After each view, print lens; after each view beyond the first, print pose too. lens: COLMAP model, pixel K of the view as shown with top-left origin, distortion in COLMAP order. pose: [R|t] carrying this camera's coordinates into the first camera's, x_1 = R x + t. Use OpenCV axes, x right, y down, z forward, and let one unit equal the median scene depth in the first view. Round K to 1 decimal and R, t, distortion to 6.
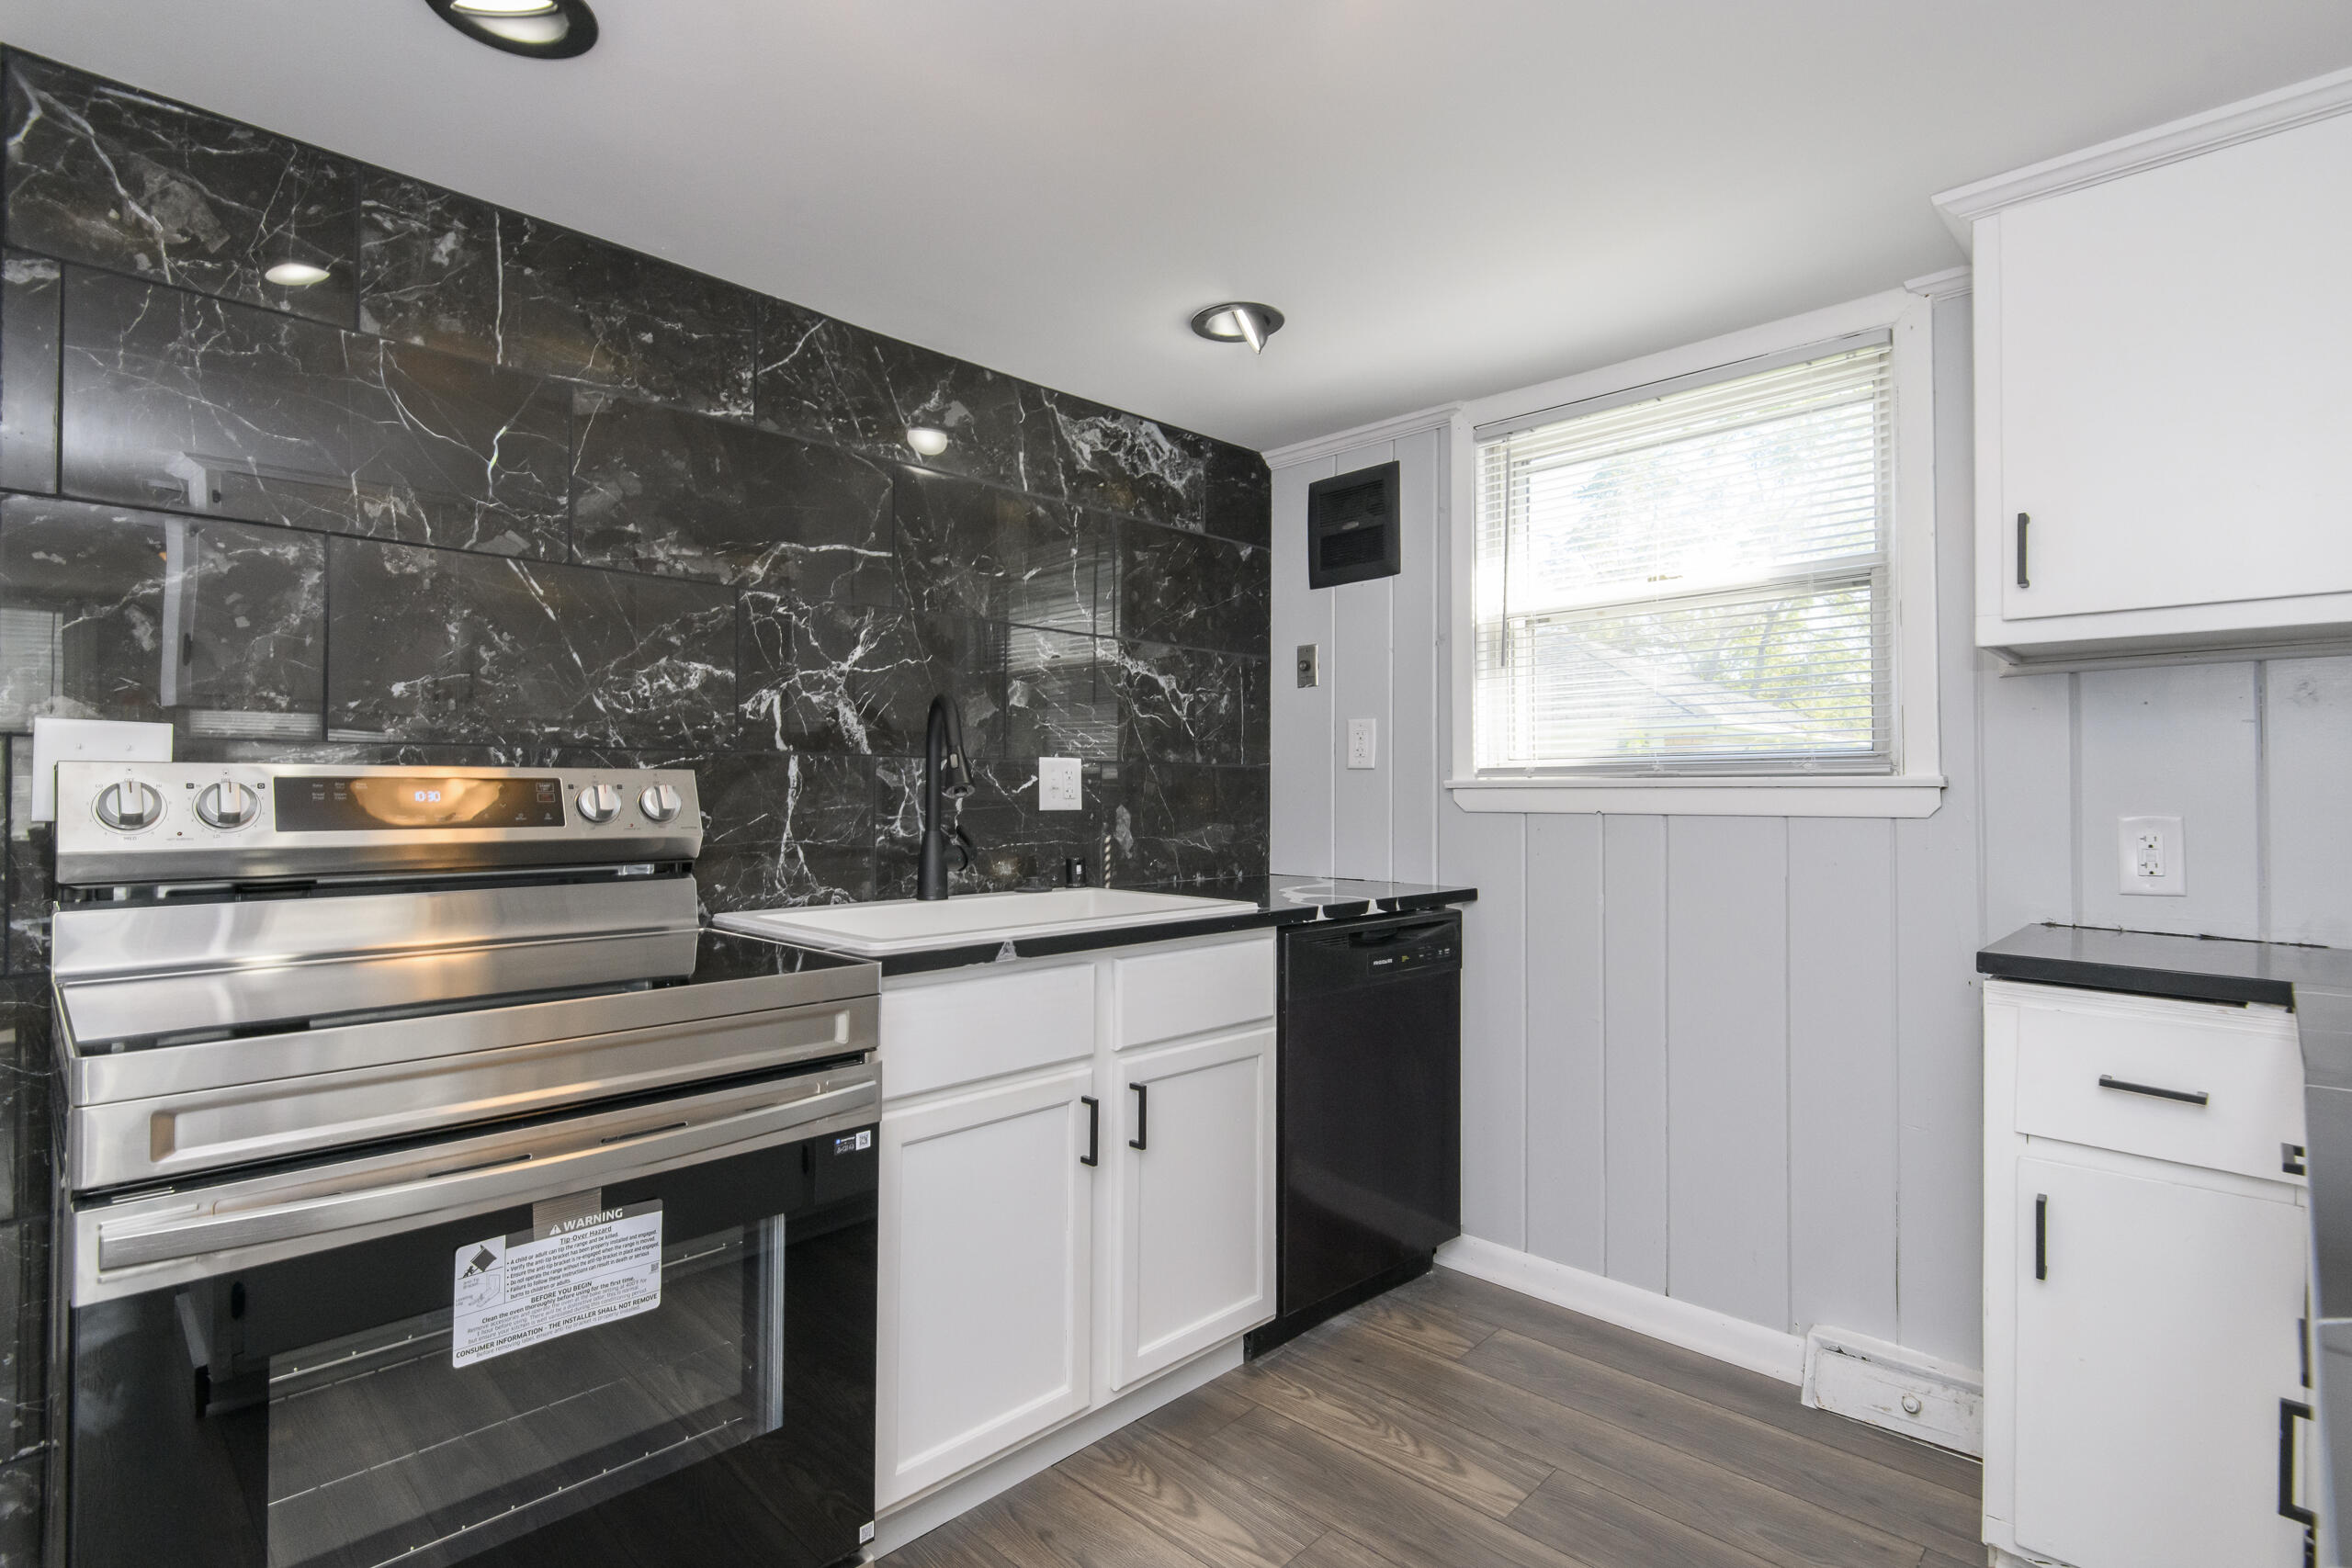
lens RADIAL K [[1122.6, 0, 1173.3], [0, 1122.6, 778.0], [0, 0, 1]] dist [-0.000794, -0.001112]
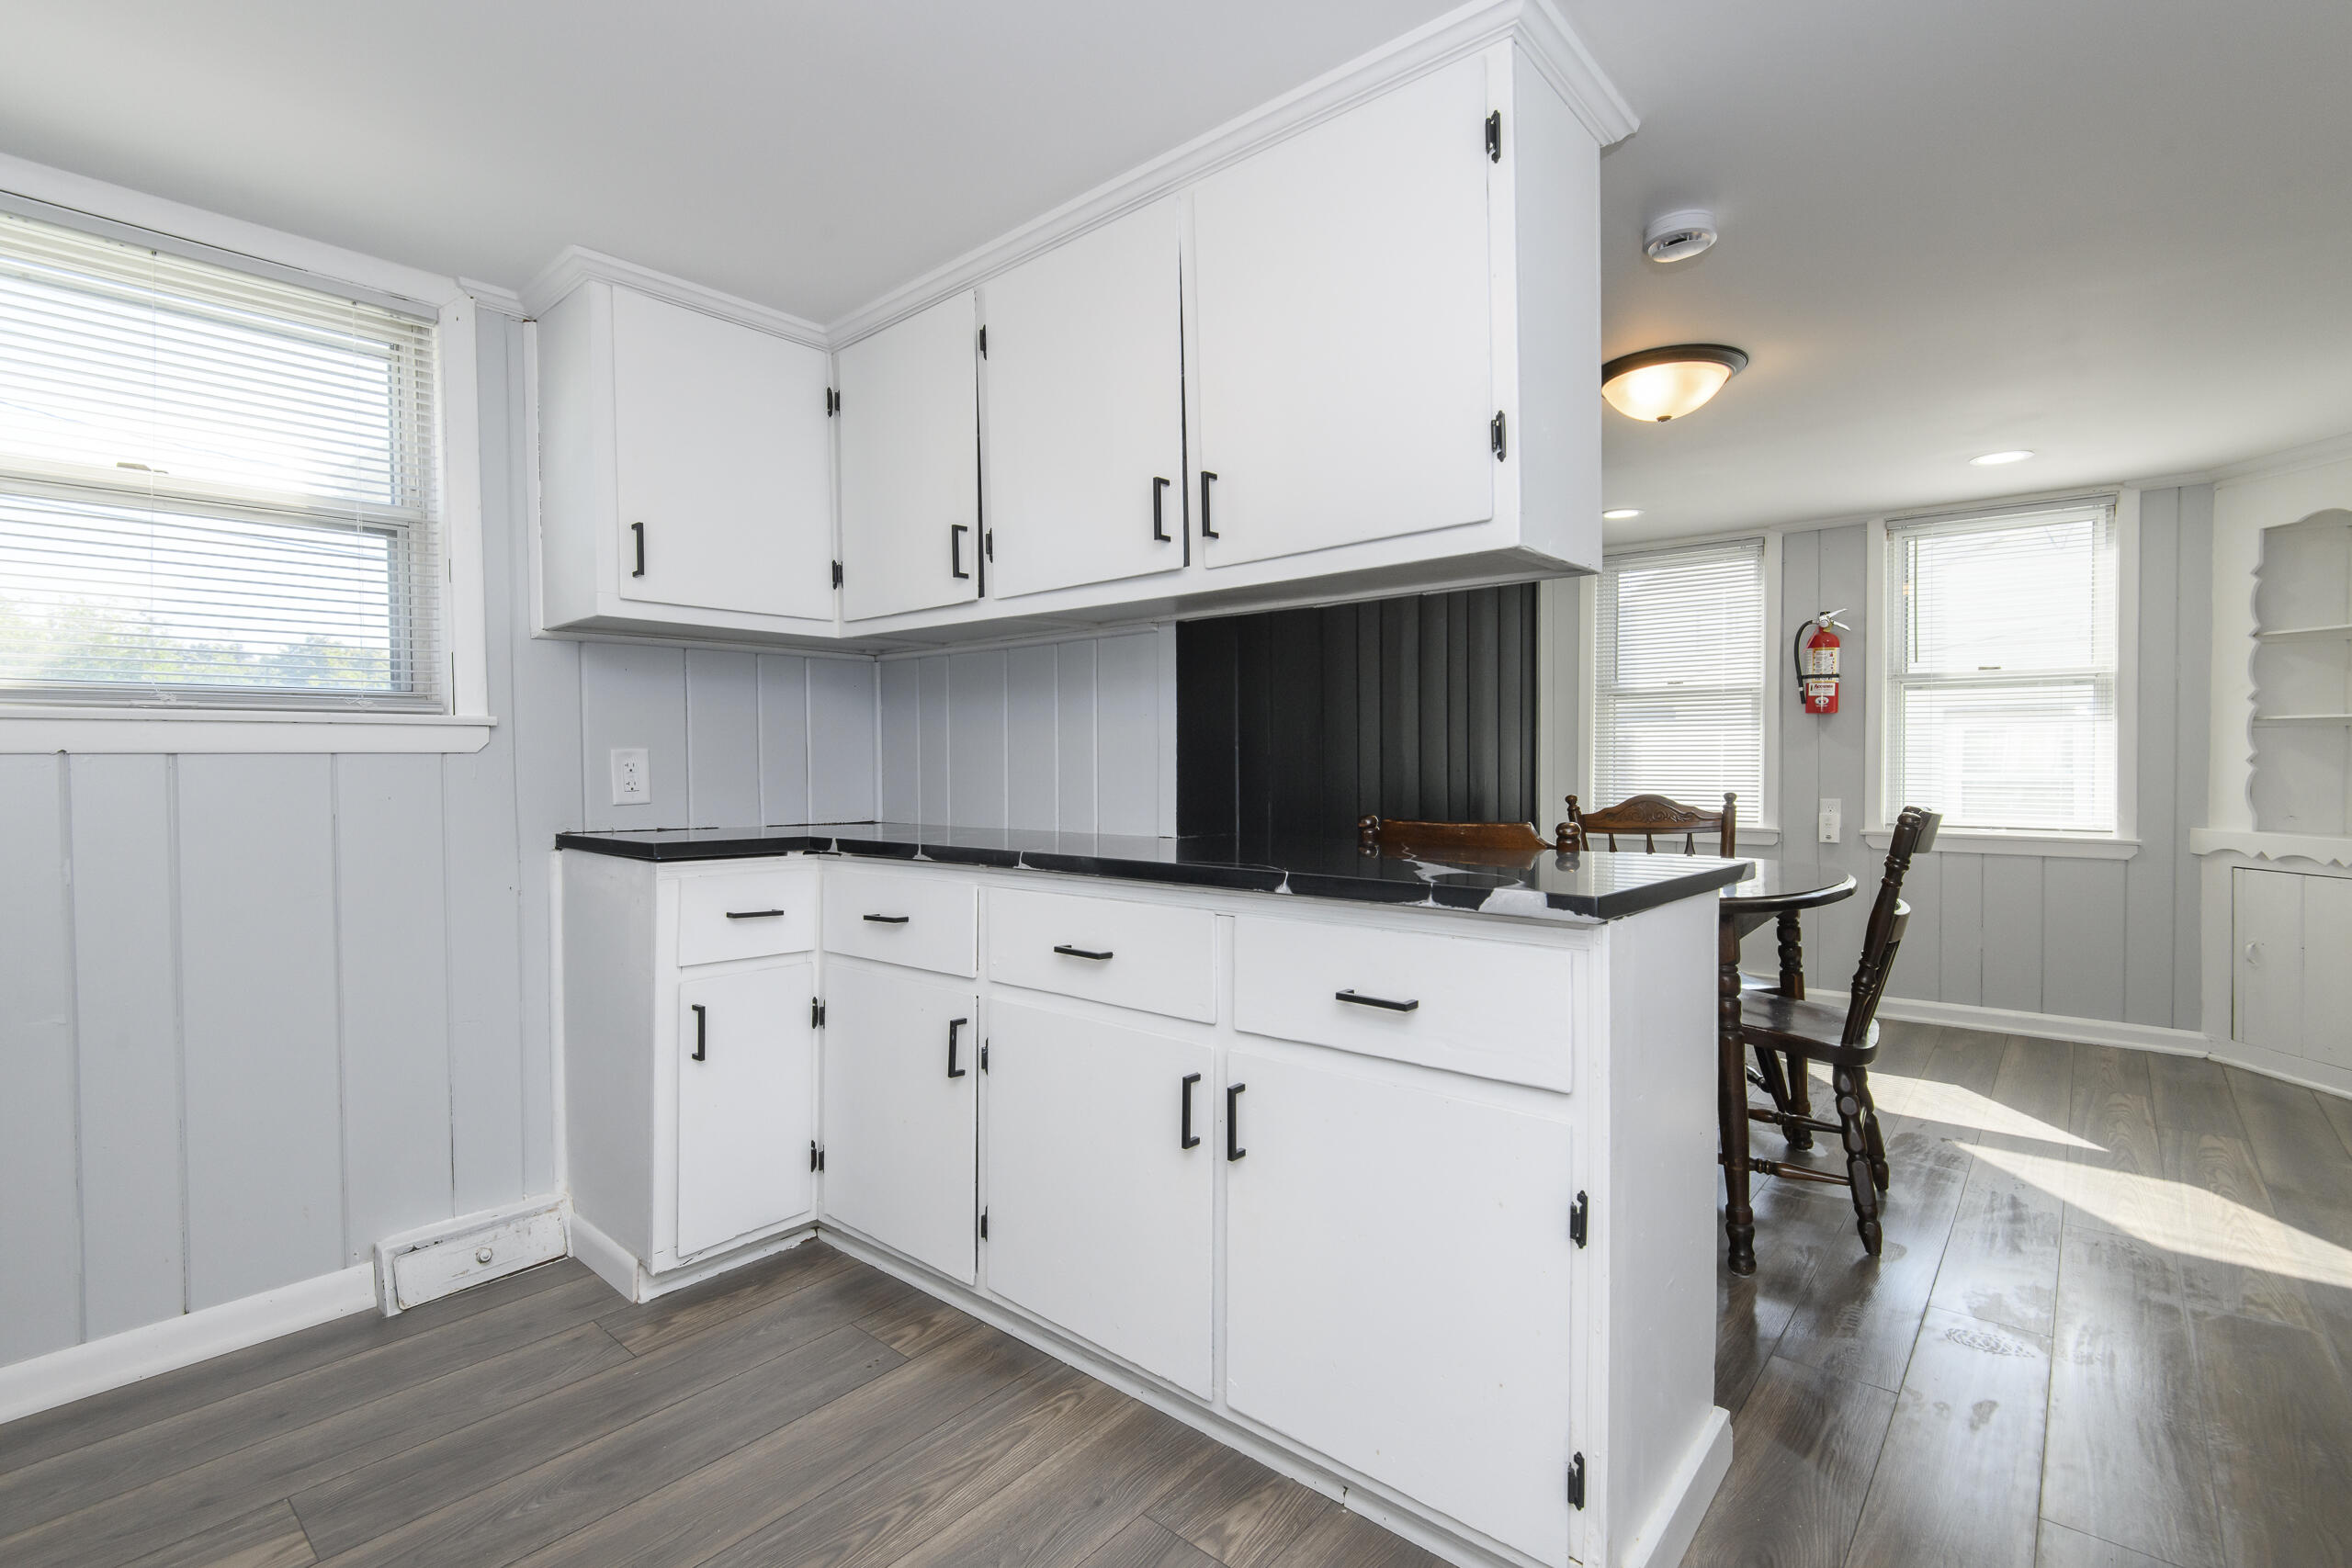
lens RADIAL K [[1064.9, 0, 1168.9], [0, 1064.9, 775.6], [0, 0, 1]] dist [-0.001133, -0.000365]
pose [[-0.030139, -0.017305, 0.999396, -0.477078], [-0.007292, 0.999827, 0.017092, 0.037498], [-0.999519, -0.006773, -0.030260, 0.338947]]
